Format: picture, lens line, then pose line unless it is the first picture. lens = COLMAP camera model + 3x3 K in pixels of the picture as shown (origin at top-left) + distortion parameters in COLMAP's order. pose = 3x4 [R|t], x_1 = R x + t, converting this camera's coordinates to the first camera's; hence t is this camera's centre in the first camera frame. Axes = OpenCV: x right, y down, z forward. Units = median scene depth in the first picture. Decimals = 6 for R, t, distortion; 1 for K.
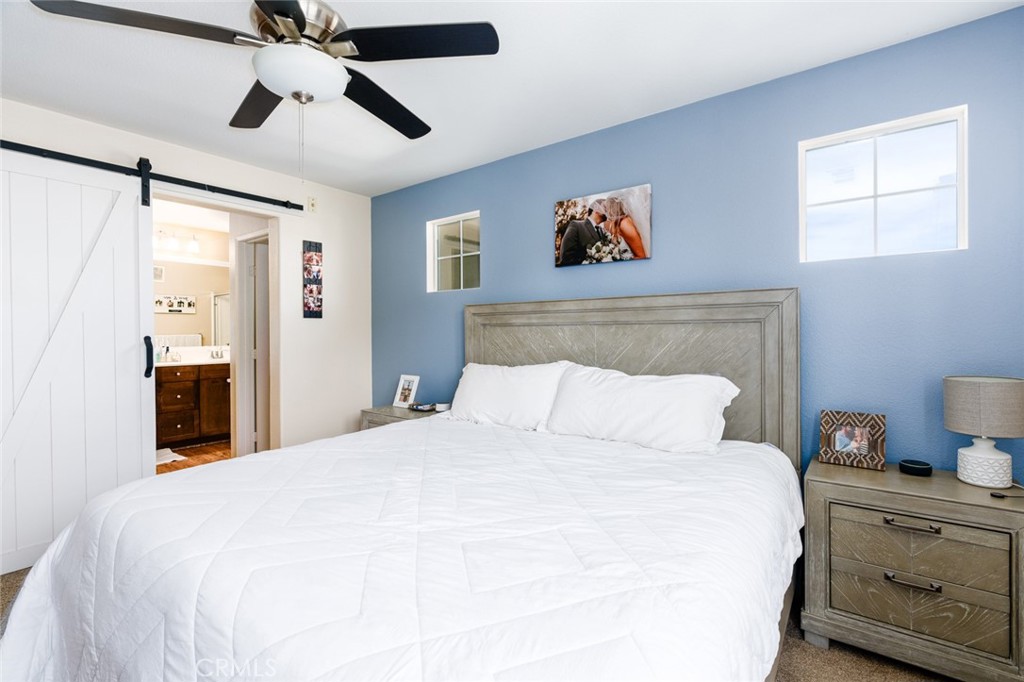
lens RADIAL K [[465.5, 0, 514.1], [0, 465.5, 327.3], [0, 0, 1]] dist [-0.003983, 0.001485]
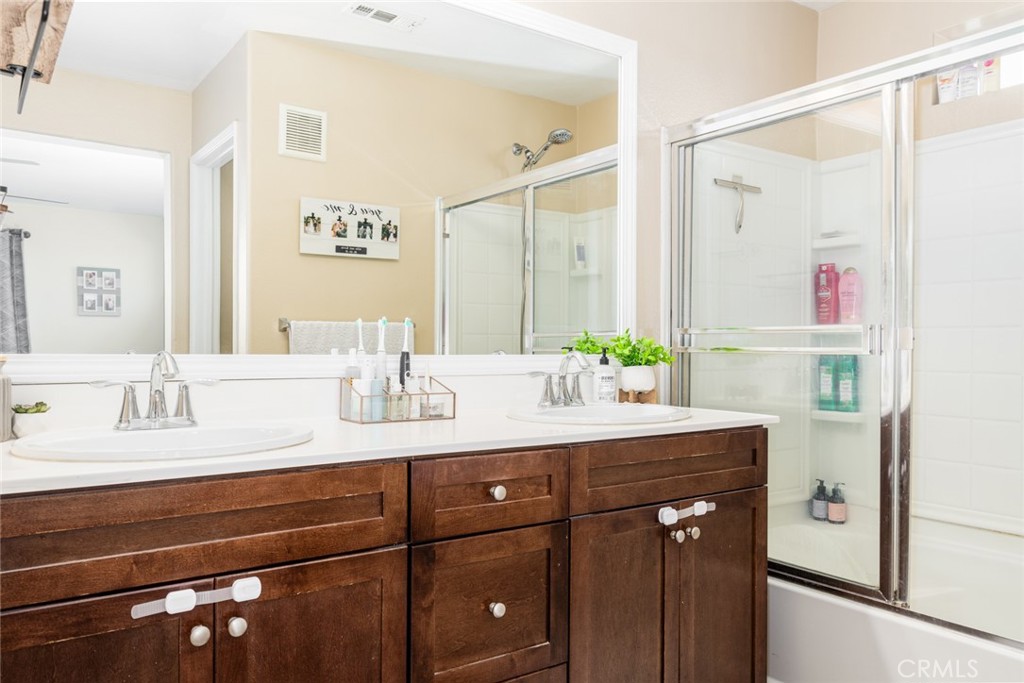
lens RADIAL K [[776.0, 0, 508.2], [0, 776.0, 361.3], [0, 0, 1]] dist [-0.009157, -0.001563]
pose [[0.950363, 0.013289, -0.310860, -0.966899], [-0.004439, 0.999565, 0.029160, 0.058274], [0.311112, -0.026332, 0.950008, 1.092032]]
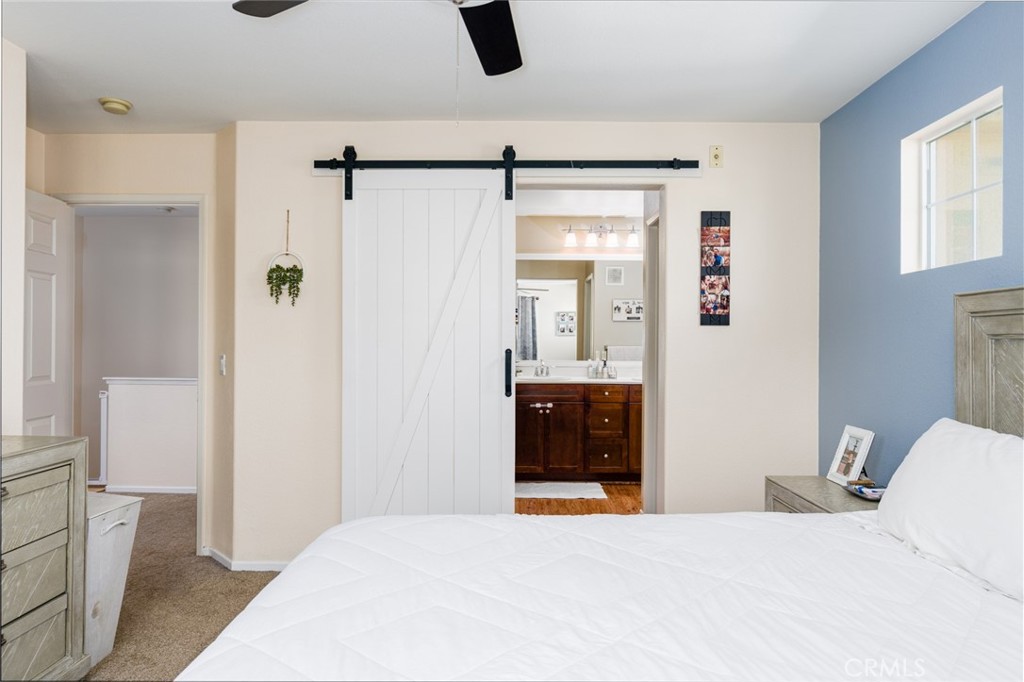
lens RADIAL K [[640.6, 0, 512.0], [0, 640.6, 341.0], [0, 0, 1]] dist [0.002425, 0.000216]
pose [[0.594734, 0.007140, -0.803891, 0.168642], [-0.000874, 0.999966, 0.008235, -0.006291], [0.803922, -0.004195, 0.594720, 0.269918]]
